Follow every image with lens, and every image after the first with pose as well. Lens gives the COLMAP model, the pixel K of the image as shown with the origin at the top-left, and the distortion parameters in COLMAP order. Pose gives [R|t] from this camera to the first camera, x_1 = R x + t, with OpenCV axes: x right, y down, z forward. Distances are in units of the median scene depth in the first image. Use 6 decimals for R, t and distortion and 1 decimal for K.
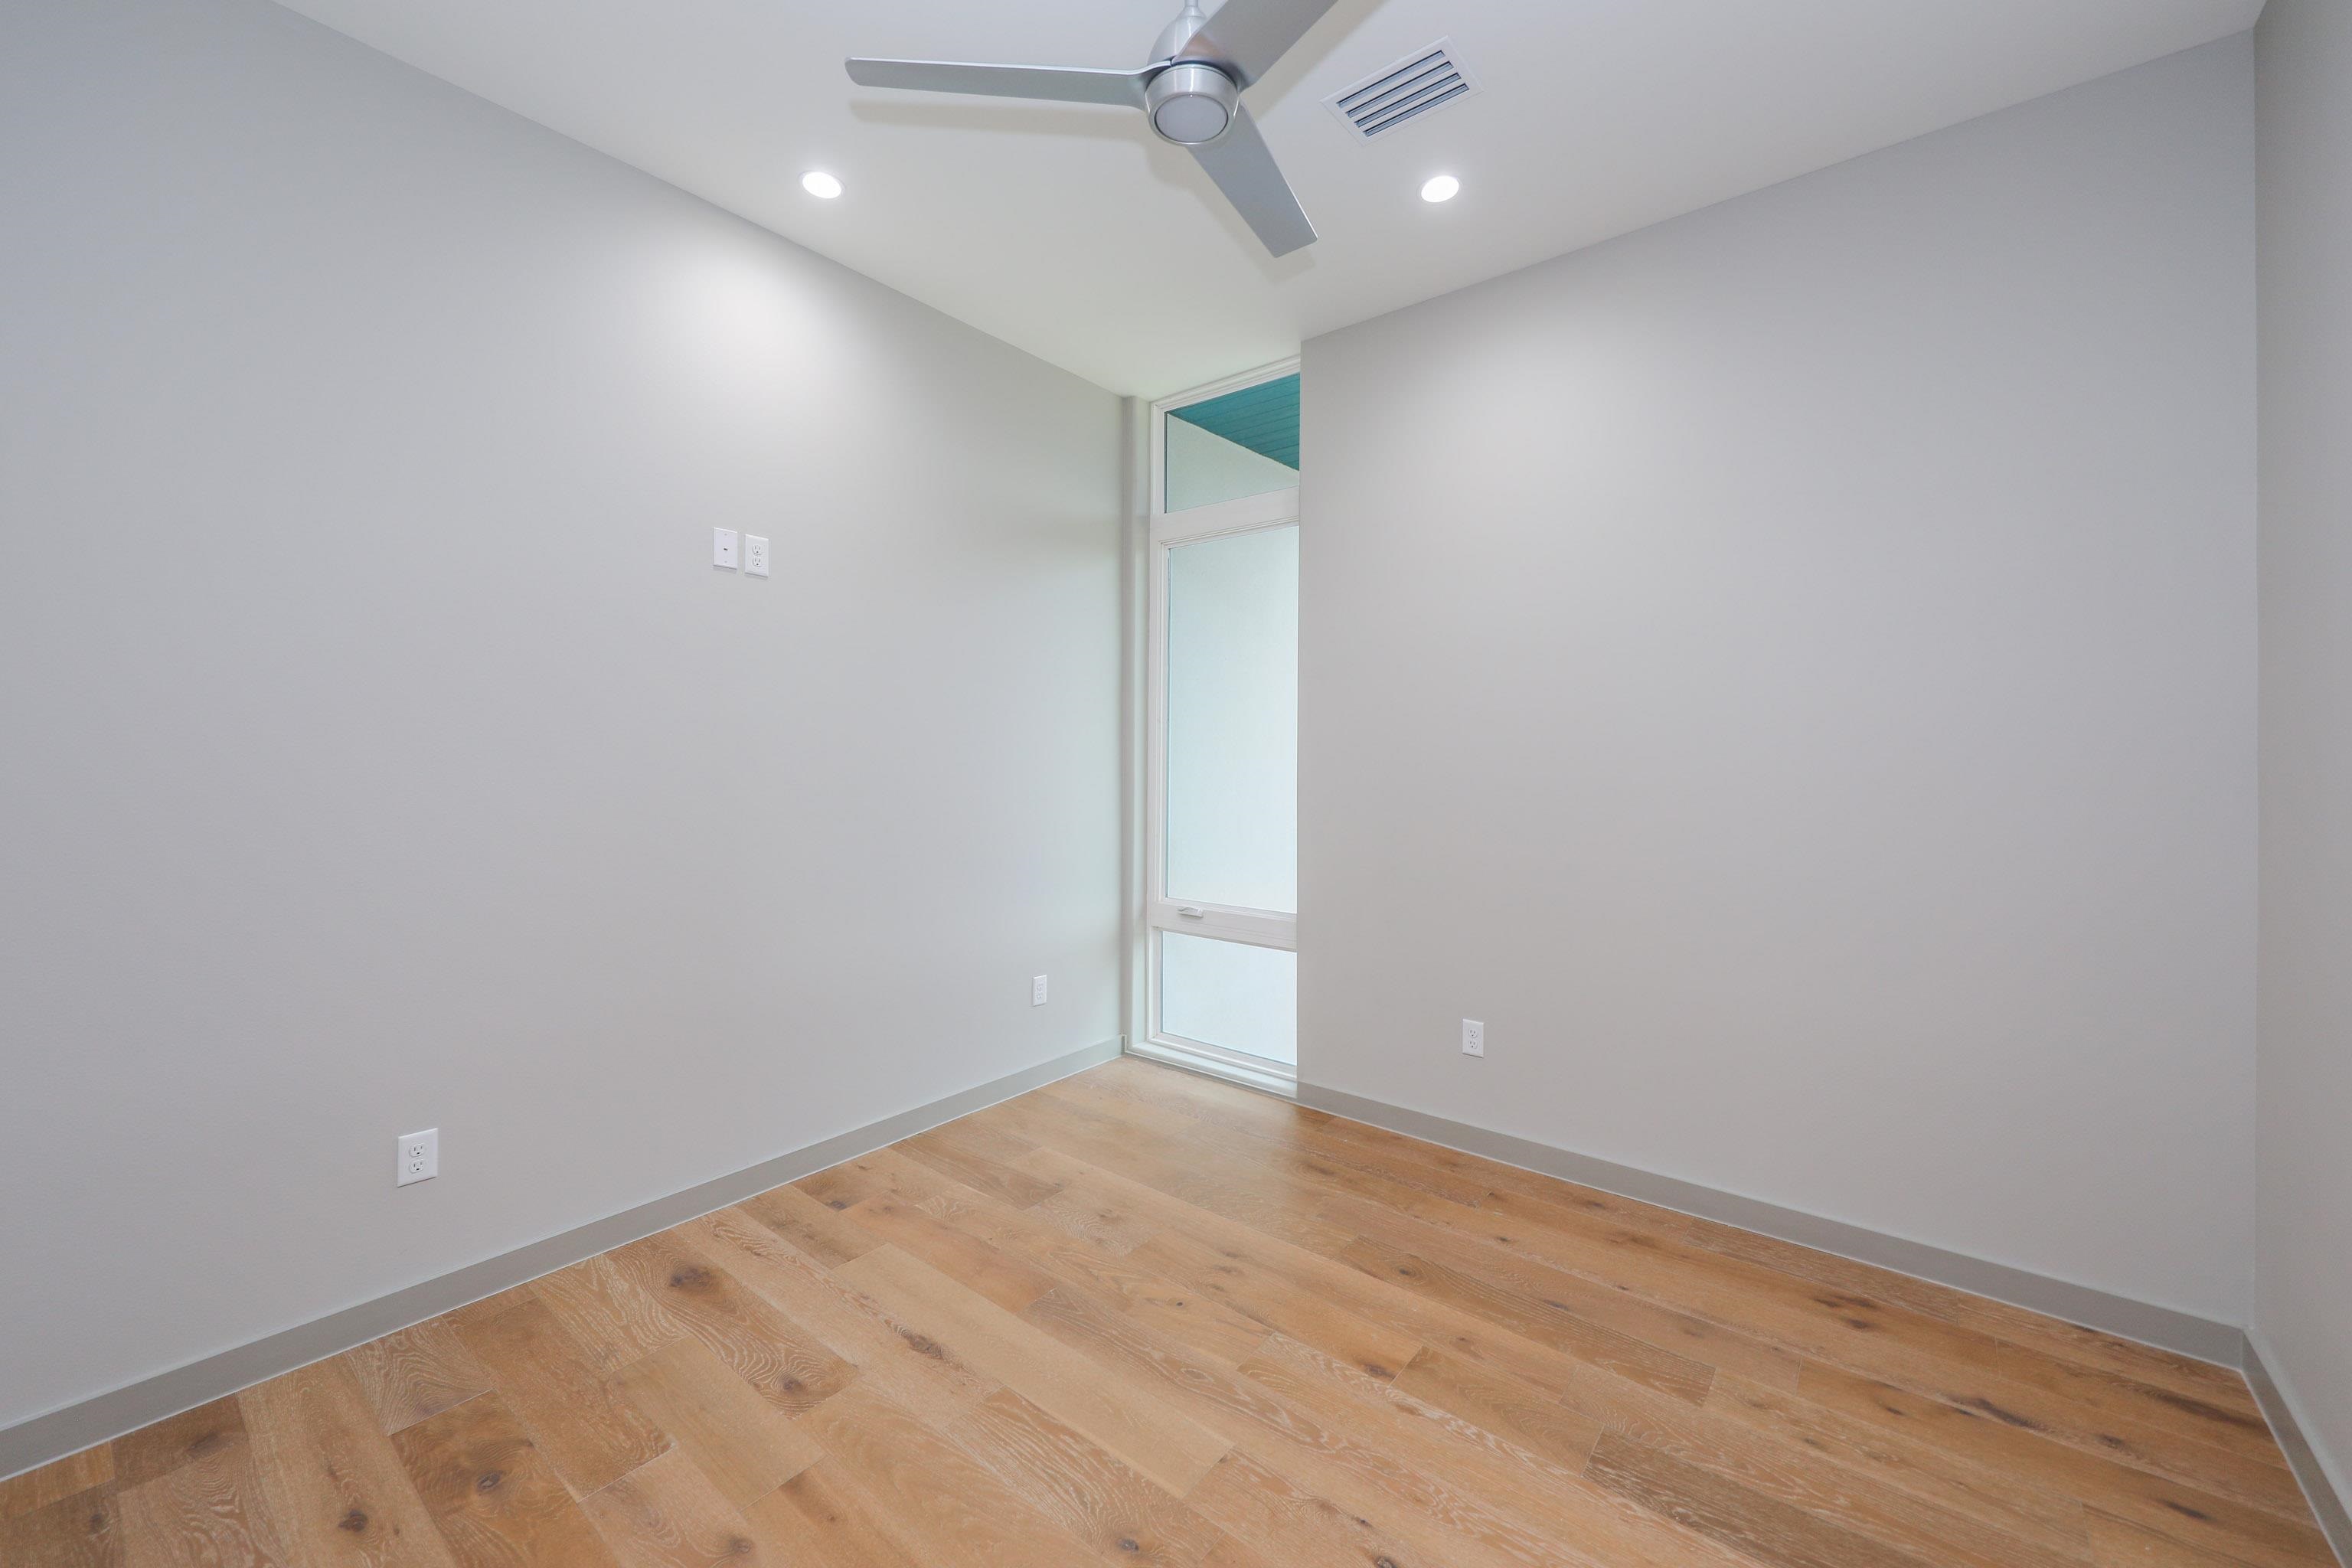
lens RADIAL K [[933.6, 0, 1162.6], [0, 933.6, 774.6], [0, 0, 1]] dist [0.007854, -0.003538]
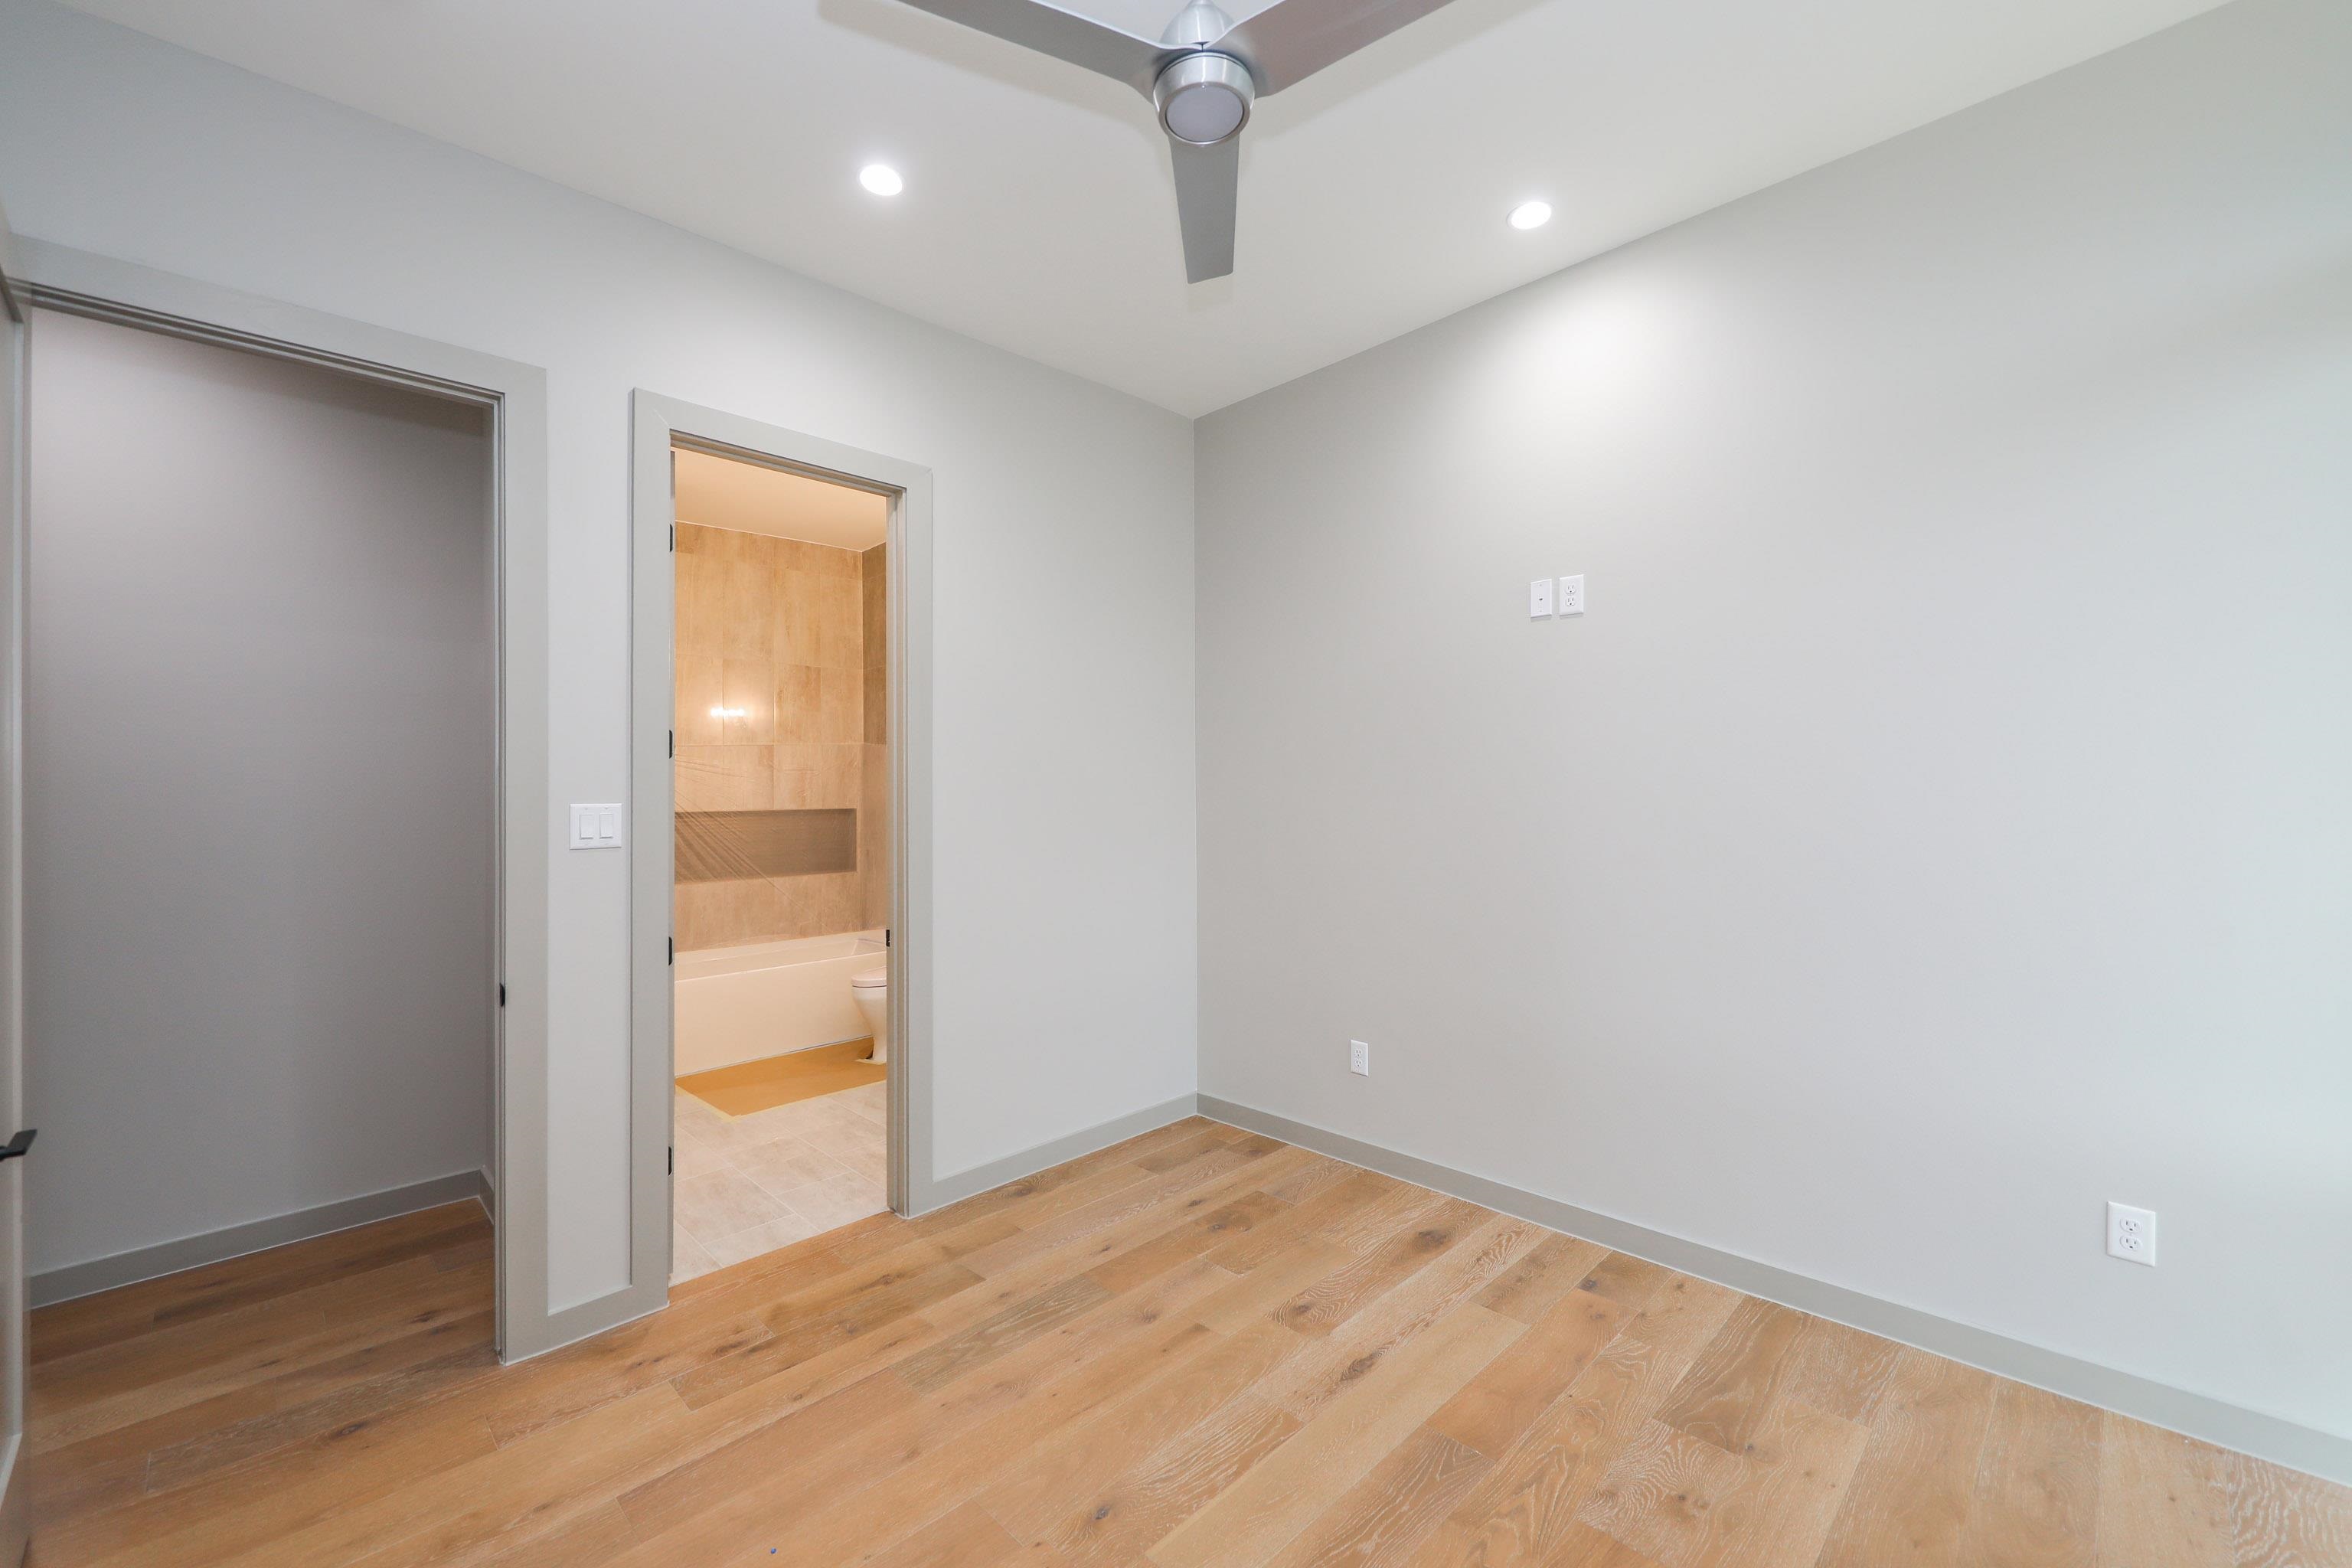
lens RADIAL K [[933.6, 0, 1163.6], [0, 933.6, 786.9], [0, 0, 1]] dist [0.007854, -0.003538]
pose [[-0.125236, -0.003928, -0.992119, 0.757737], [0.000888, 0.999991, -0.004071, -0.031477], [0.992127, -0.001391, -0.125232, 0.855962]]
